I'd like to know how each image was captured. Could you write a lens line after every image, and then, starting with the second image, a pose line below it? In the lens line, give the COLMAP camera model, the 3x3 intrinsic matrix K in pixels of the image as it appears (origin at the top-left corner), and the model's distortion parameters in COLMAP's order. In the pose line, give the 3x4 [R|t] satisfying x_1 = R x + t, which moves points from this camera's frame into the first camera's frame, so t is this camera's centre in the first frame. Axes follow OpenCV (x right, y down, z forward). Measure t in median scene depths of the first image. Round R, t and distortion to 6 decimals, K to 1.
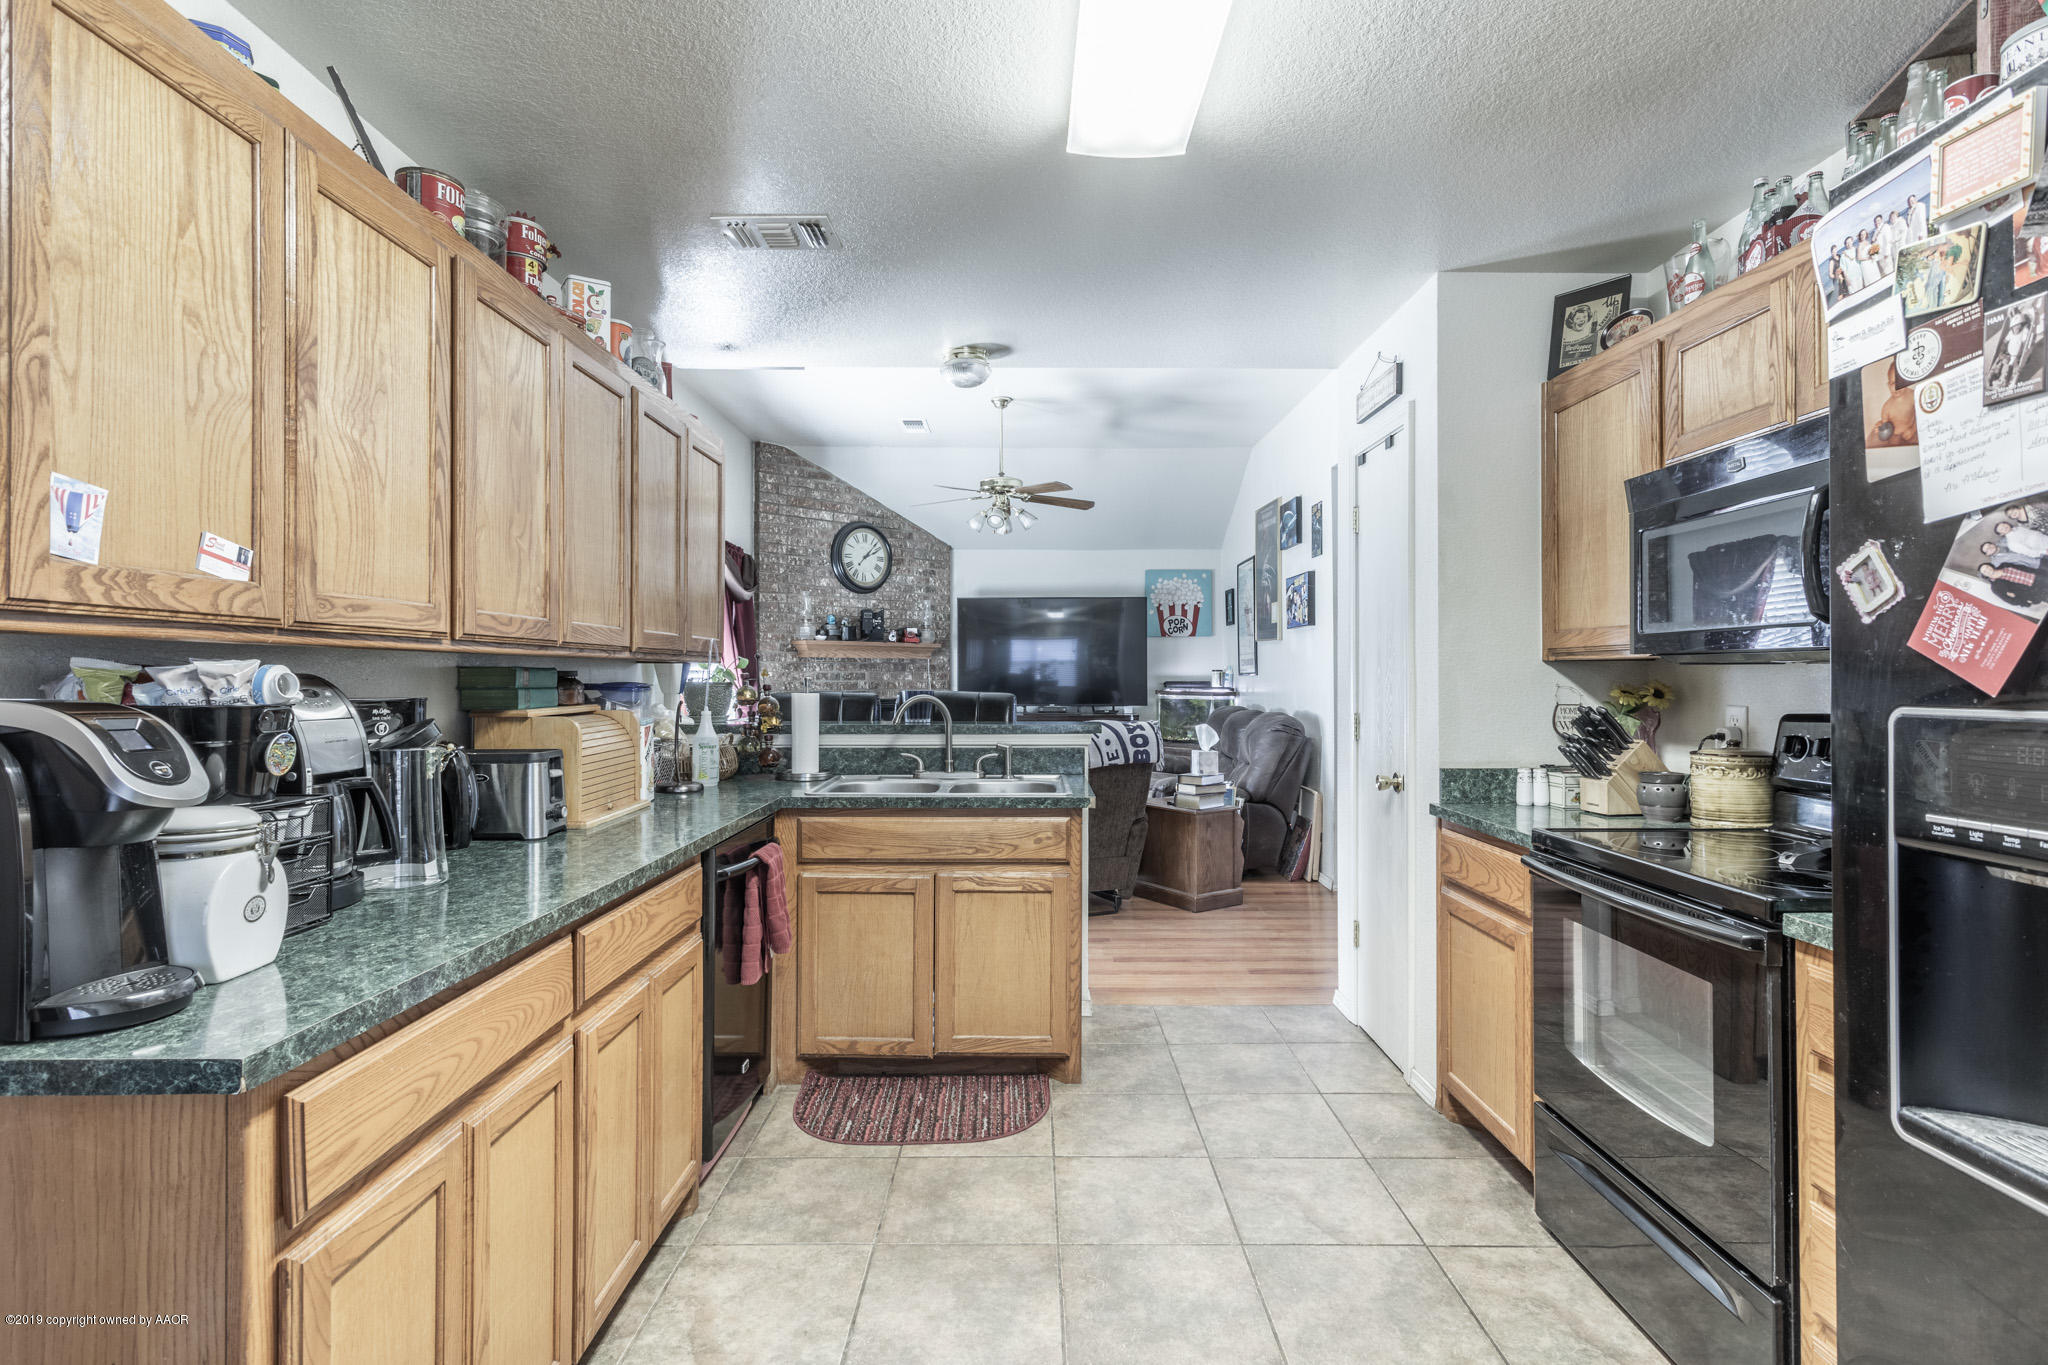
lens RADIAL K [[986.9, 0, 1024.9], [0, 986.9, 676.0], [0, 0, 1]] dist [0.003034, 0.001392]
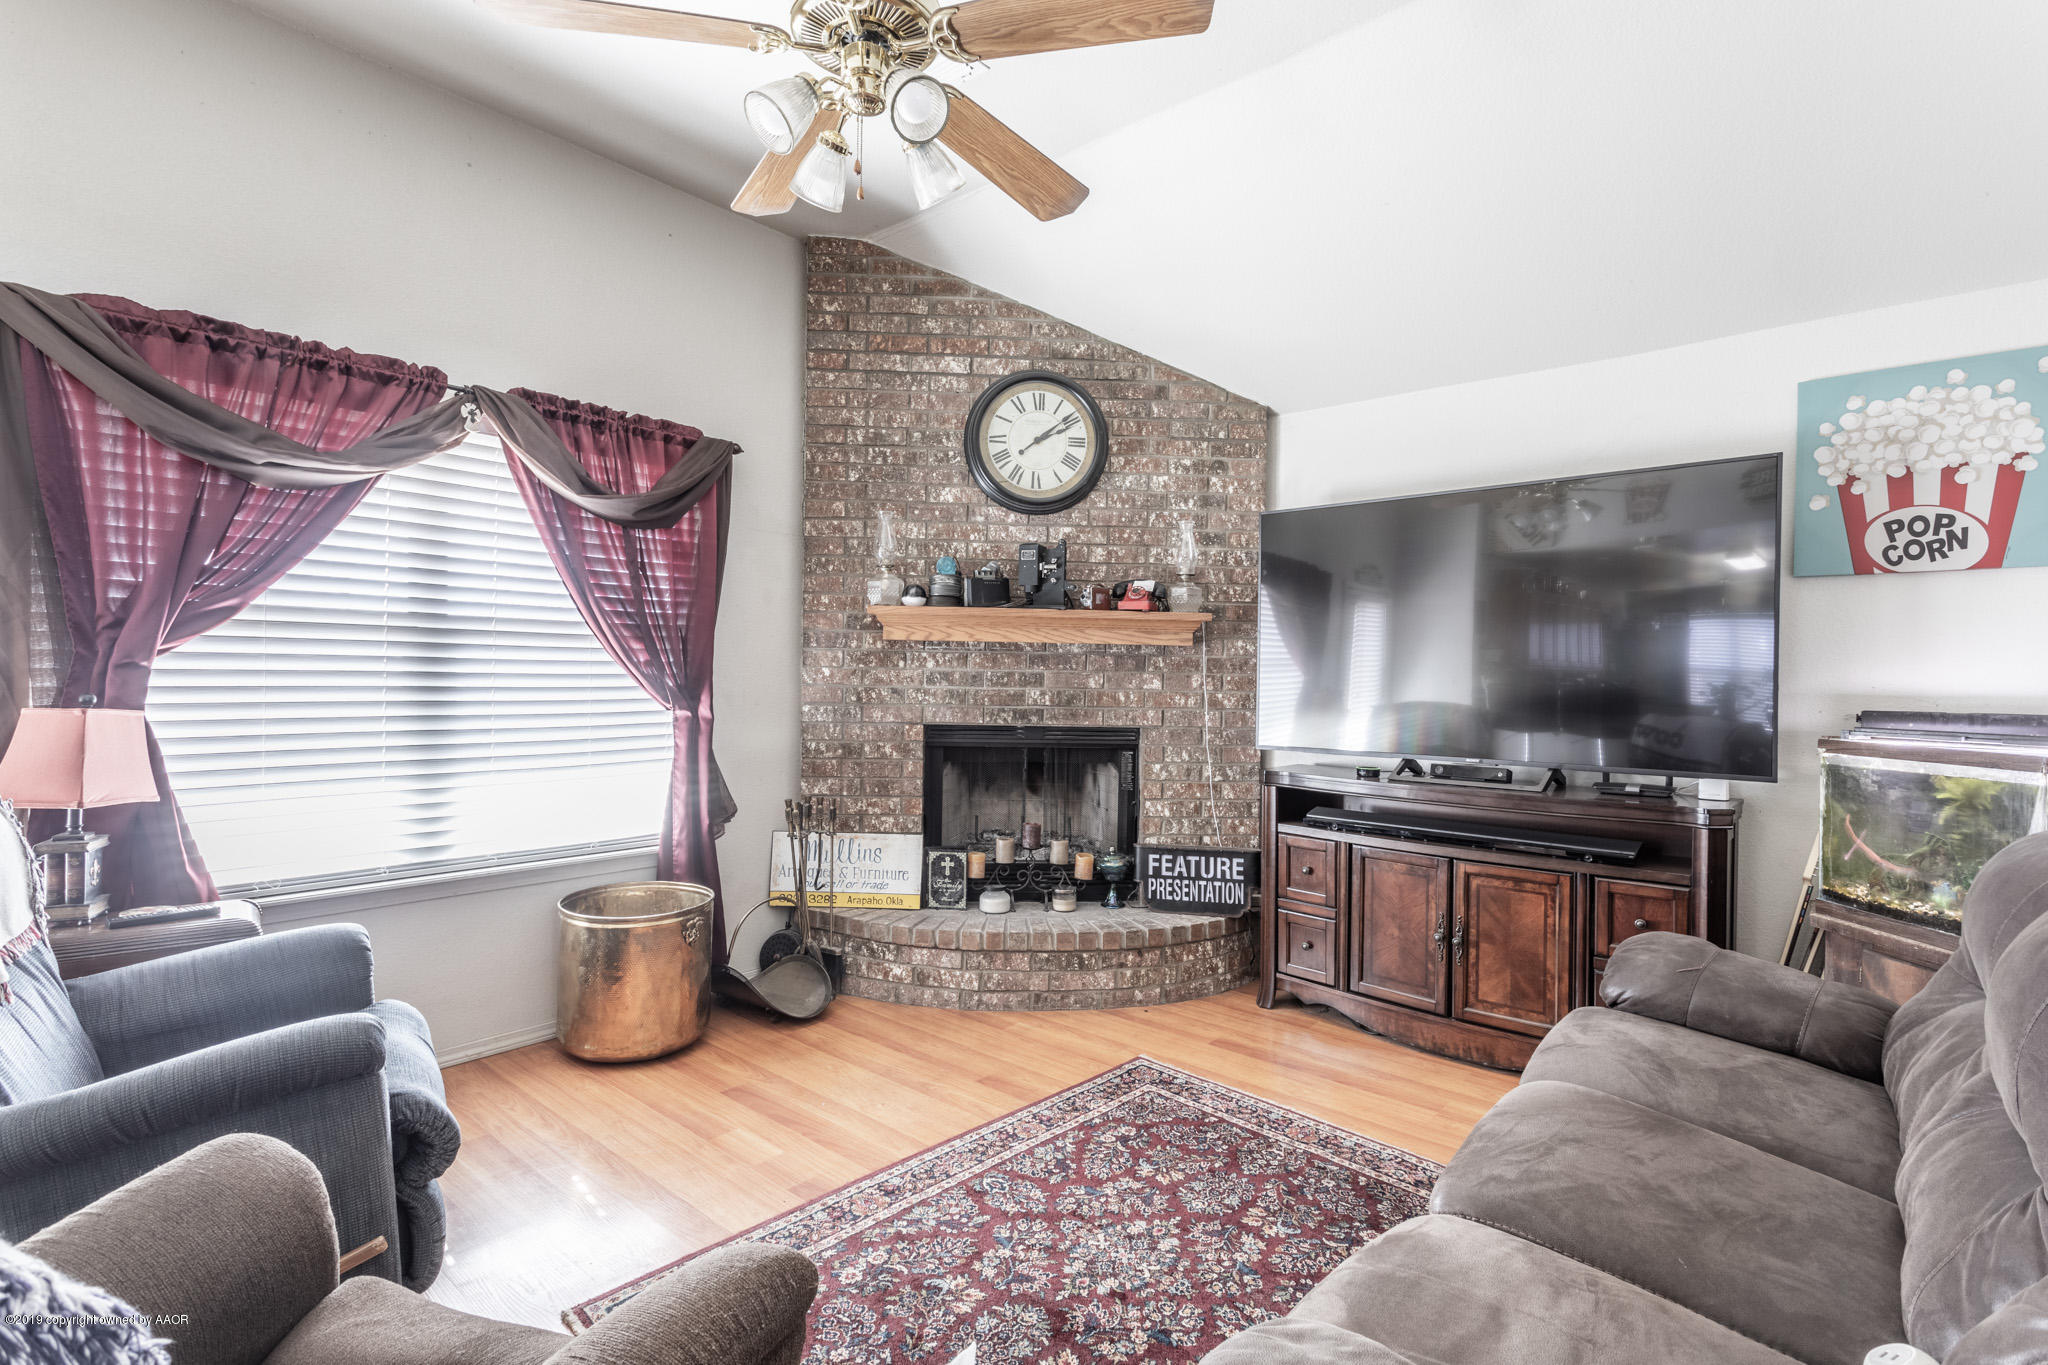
lens RADIAL K [[986.9, 0, 1023.5], [0, 986.9, 683.1], [0, 0, 1]] dist [0.003034, 0.001392]
pose [[0.753377, 0.015159, -0.657414, 0.159635], [-0.019683, 0.999806, 0.000499, 0.001863], [0.657294, 0.012564, 0.753529, 0.617353]]
